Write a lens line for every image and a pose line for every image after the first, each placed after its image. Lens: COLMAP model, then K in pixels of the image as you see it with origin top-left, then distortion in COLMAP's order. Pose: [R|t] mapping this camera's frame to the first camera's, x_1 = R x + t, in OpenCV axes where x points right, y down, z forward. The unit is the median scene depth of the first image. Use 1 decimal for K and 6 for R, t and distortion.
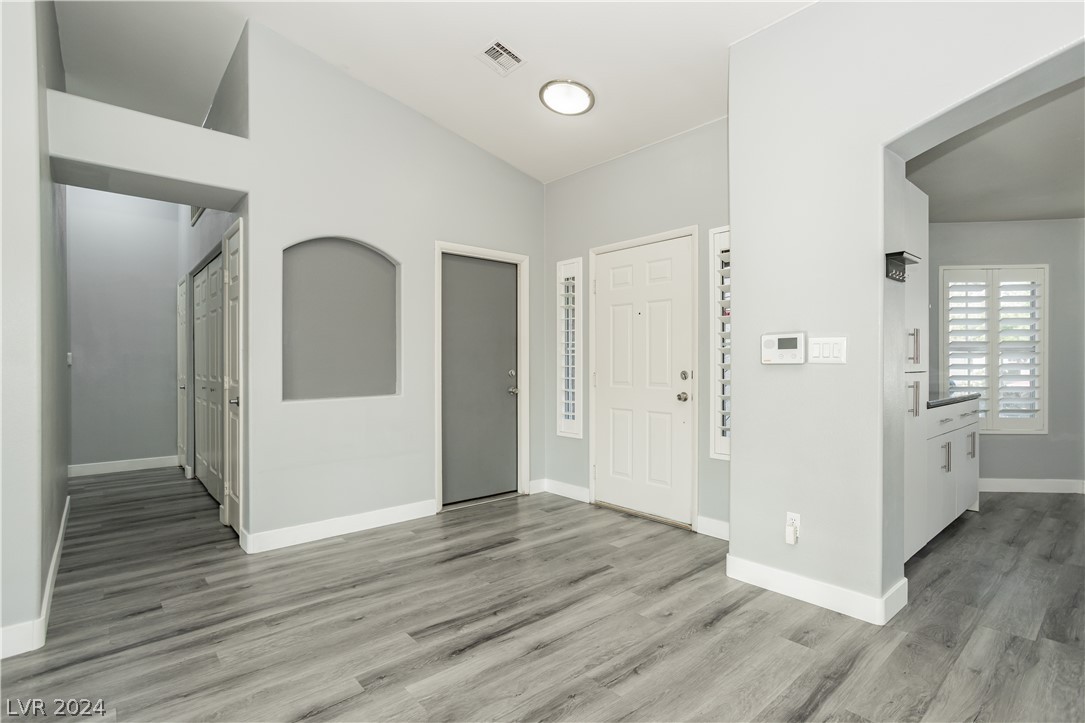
lens RADIAL K [[523.3, 0, 551.4], [0, 523.3, 358.7], [0, 0, 1]] dist [-0.056332, 0.034072]
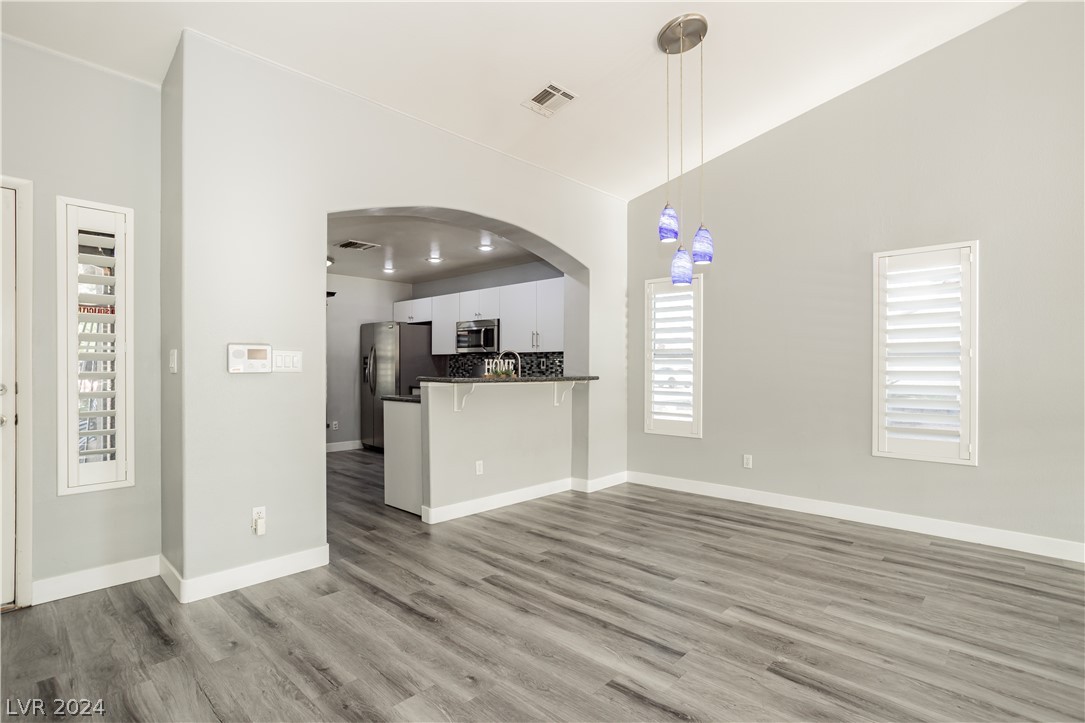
lens RADIAL K [[527.5, 0, 541.4], [0, 527.5, 366.5], [0, 0, 1]] dist [-0.048928, 0.031879]
pose [[-0.096372, 0.000757, 0.995345, -0.447194], [-0.012163, 0.999924, -0.001938, -0.005631], [-0.995271, -0.012293, -0.096356, 0.320983]]
